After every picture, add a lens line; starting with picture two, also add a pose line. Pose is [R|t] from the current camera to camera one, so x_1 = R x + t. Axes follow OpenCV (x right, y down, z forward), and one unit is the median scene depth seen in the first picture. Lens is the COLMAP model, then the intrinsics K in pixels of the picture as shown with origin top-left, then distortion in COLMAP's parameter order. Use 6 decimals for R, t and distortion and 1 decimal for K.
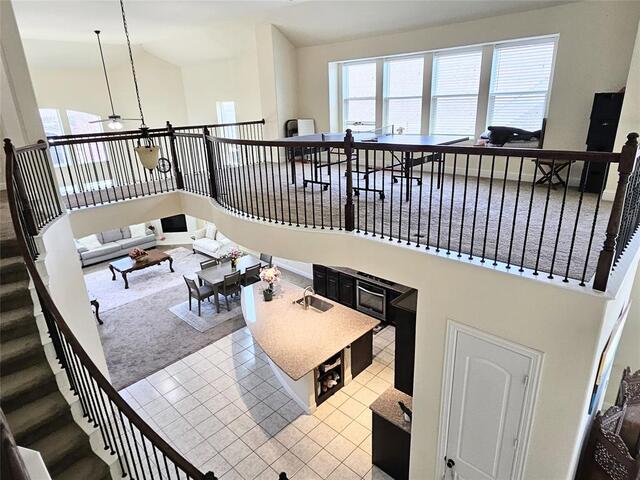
lens RADIAL K [[382.6, 0, 320.7], [0, 382.6, 239.1], [0, 0, 1]] dist [0.005325, -0.000123]
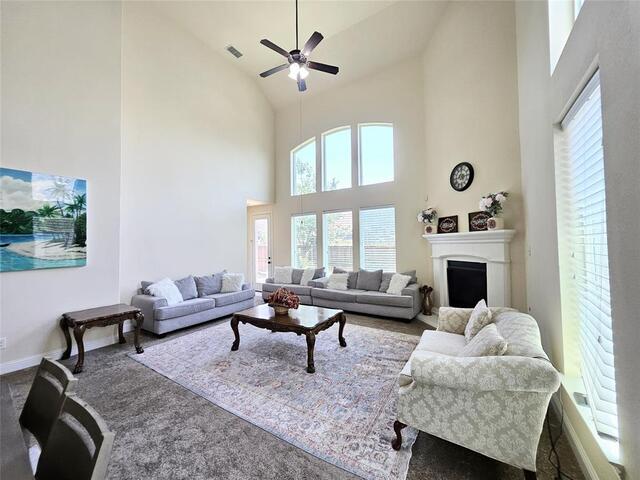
lens RADIAL K [[251.6, 0, 317.6], [0, 251.6, 235.6], [0, 0, 1]] dist [0.000505, -0.000492]
pose [[0.182921, -0.001431, -0.983127, -0.124233], [-0.316782, 0.946578, -0.060318, -0.036386], [0.930693, 0.322470, 0.172696, 0.916356]]
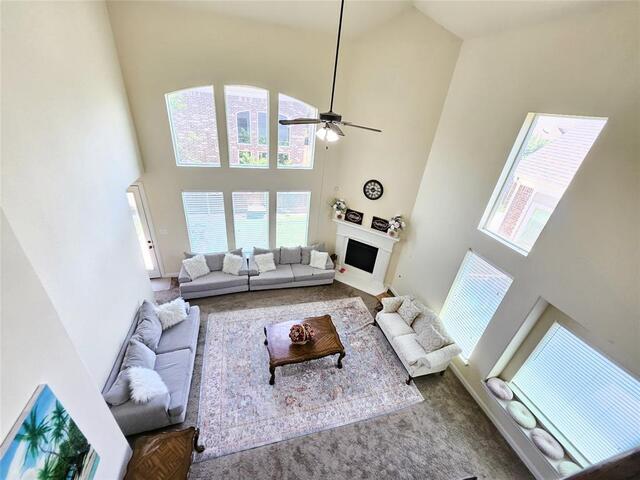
lens RADIAL K [[251.6, 0, 319.8], [0, 251.6, 238.9], [0, 0, 1]] dist [0.000505, -0.000492]
pose [[0.847230, 0.349794, -0.399807, -0.318673], [-0.289188, 0.935013, 0.205233, -0.203395], [0.445614, -0.058260, 0.893327, 0.606532]]
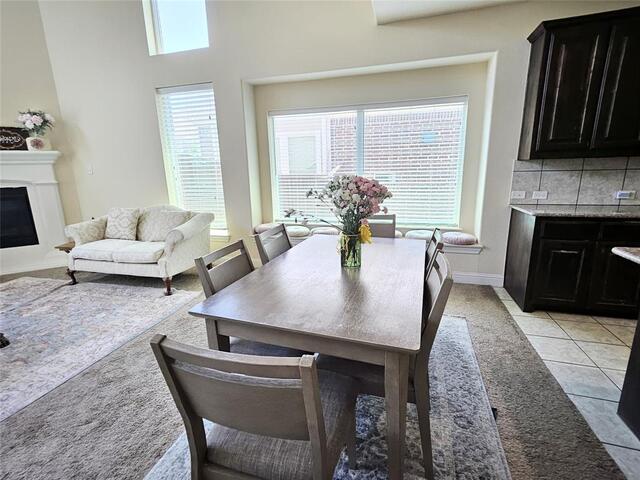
lens RADIAL K [[304.6, 0, 321.5], [0, 304.6, 236.7], [0, 0, 1]] dist [0.003374, -0.000250]
pose [[0.889226, -0.089146, 0.448697, -0.273191], [0.143766, 0.985592, -0.089100, 0.060673], [-0.434290, 0.143738, 0.889231, 0.693861]]
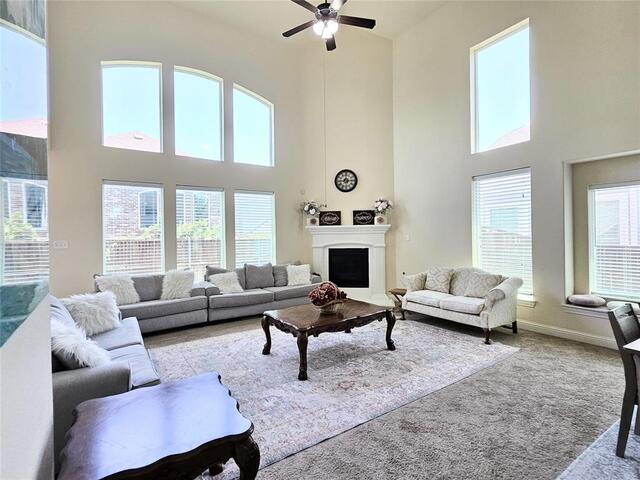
lens RADIAL K [[311.4, 0, 320.0], [0, 311.4, 235.1], [0, 0, 1]] dist [0.005388, -0.002269]
pose [[0.973693, 0.021803, -0.226817, -0.388265], [-0.094958, 0.943684, -0.316929, 0.082994], [0.207133, 0.330129, 0.920929, 0.619338]]
